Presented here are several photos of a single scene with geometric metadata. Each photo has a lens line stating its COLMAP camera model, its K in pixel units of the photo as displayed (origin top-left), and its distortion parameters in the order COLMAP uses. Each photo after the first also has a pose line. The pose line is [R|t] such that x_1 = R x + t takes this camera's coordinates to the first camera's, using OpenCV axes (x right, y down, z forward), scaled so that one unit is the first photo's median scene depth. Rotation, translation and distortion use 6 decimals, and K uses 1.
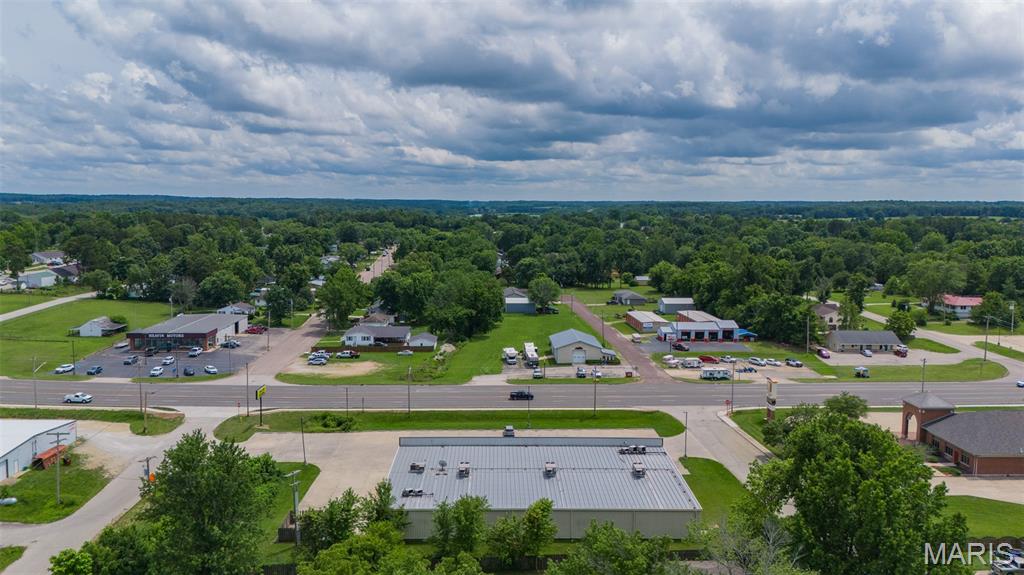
lens RADIAL K [[748.8, 0, 514.1], [0, 748.8, 303.2], [0, 0, 1]] dist [0.085652, -0.080139]
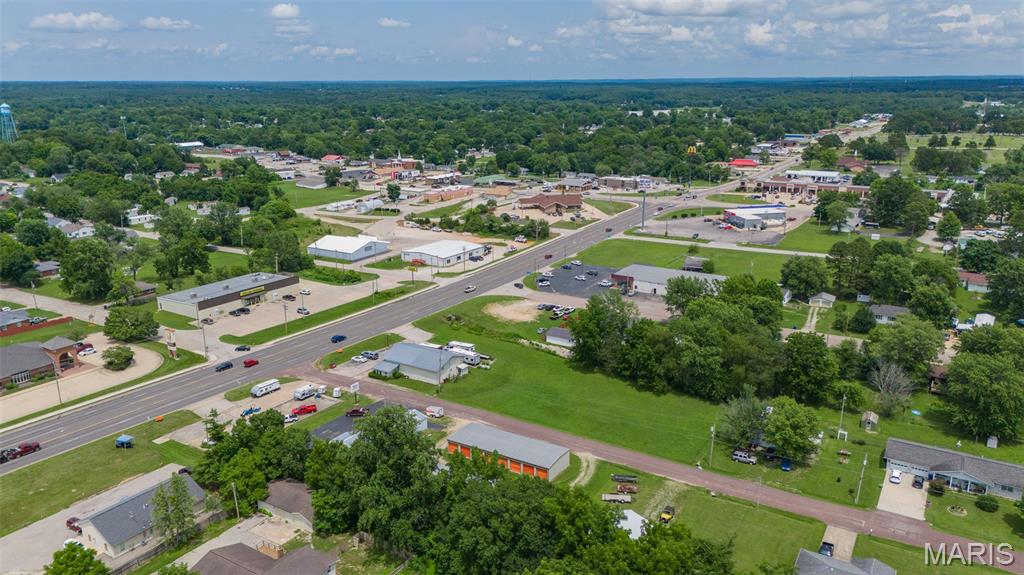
lens RADIAL K [[751.6, 0, 514.6], [0, 751.6, 291.6], [0, 0, 1]] dist [0.082397, -0.078617]
pose [[-0.569061, 0.217003, -0.793146, 0.420085], [-0.112050, 0.935090, 0.336231, -0.200041], [0.814626, 0.280208, -0.507808, 0.858168]]
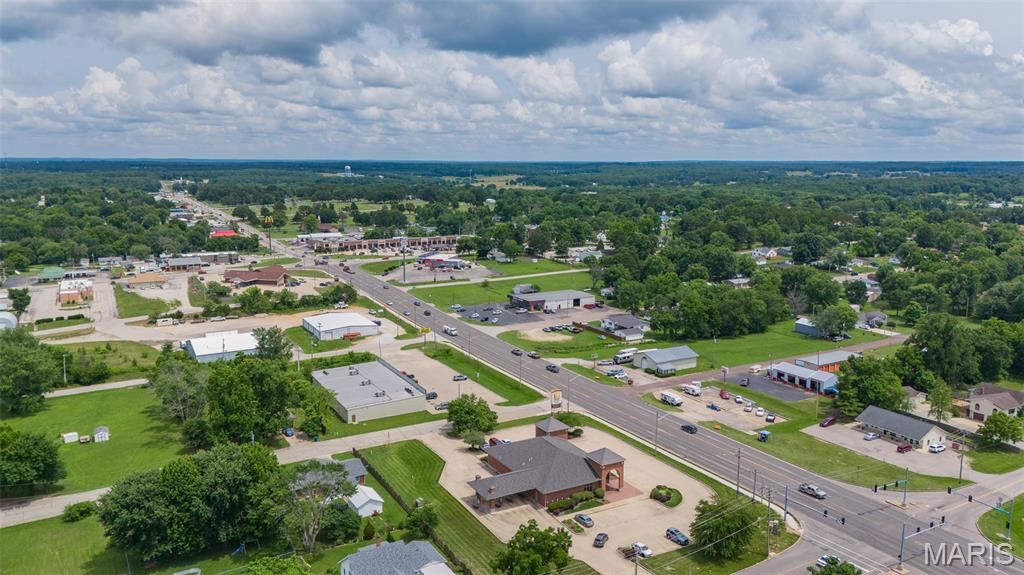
lens RADIAL K [[748.8, 0, 514.1], [0, 748.8, 303.2], [0, 0, 1]] dist [0.085652, -0.080139]
pose [[0.461391, 0.158947, -0.872843, 0.574959], [-0.118017, 0.986073, 0.117182, -0.082282], [0.879313, 0.048944, 0.473723, 0.099591]]
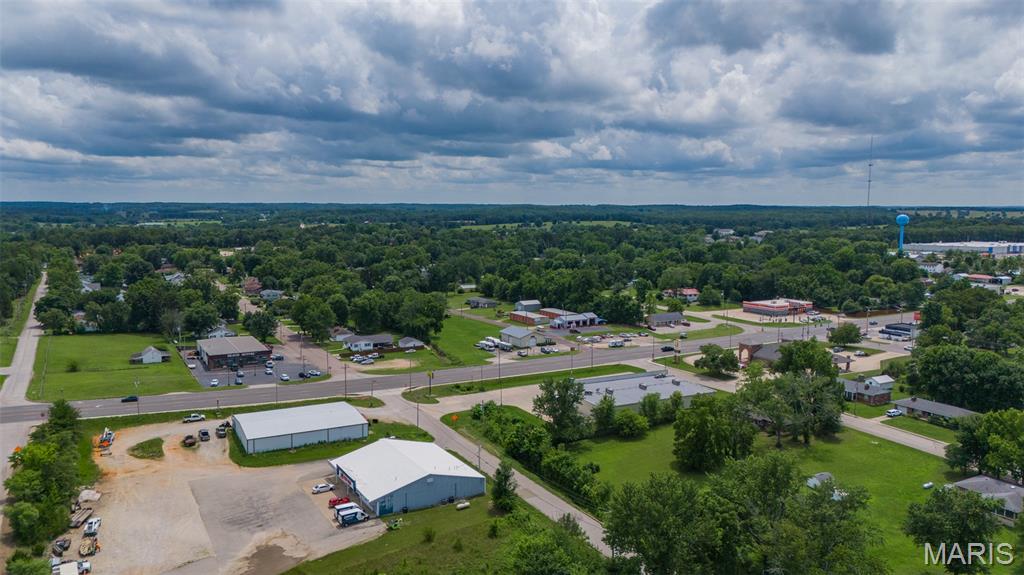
lens RADIAL K [[748.8, 0, 514.1], [0, 748.8, 303.2], [0, 0, 1]] dist [0.085652, -0.080139]
pose [[0.894239, -0.065206, 0.442814, -0.337519], [0.065367, 0.997750, 0.014917, -0.019012], [-0.442790, 0.015606, 0.896489, -0.208412]]
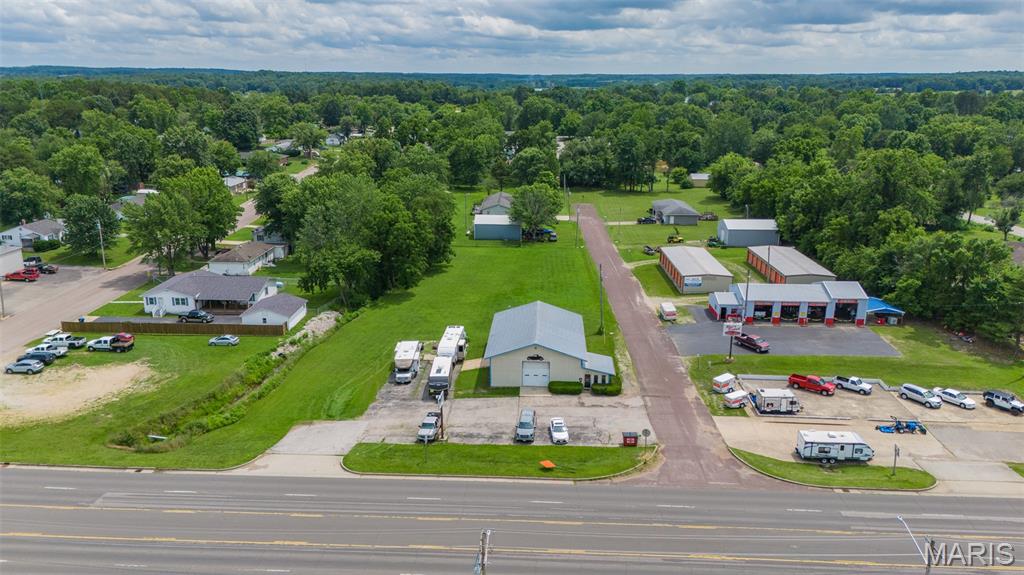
lens RADIAL K [[751.6, 0, 514.6], [0, 751.6, 291.6], [0, 0, 1]] dist [0.082397, -0.078617]
pose [[0.996531, 0.021899, -0.080293, 0.058498], [-0.010235, 0.989683, 0.142905, -0.026641], [0.082595, -0.141588, 0.986474, 0.278569]]
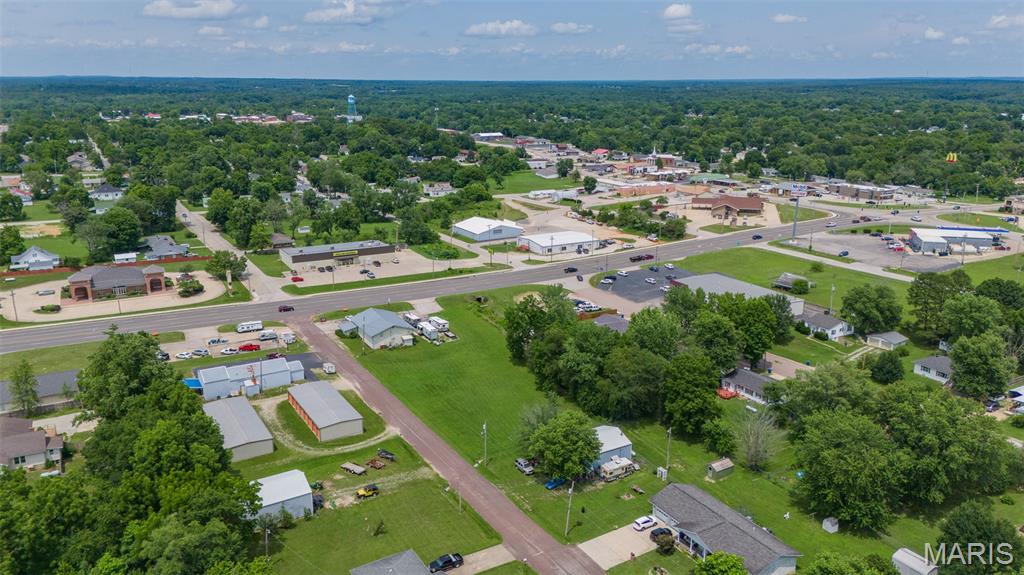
lens RADIAL K [[751.6, 0, 514.6], [0, 751.6, 291.6], [0, 0, 1]] dist [0.082397, -0.078617]
pose [[-0.886167, 0.116056, -0.448597, 0.209917], [-0.072287, 0.921648, 0.381234, -0.219407], [0.457693, 0.370265, -0.808345, 1.050105]]
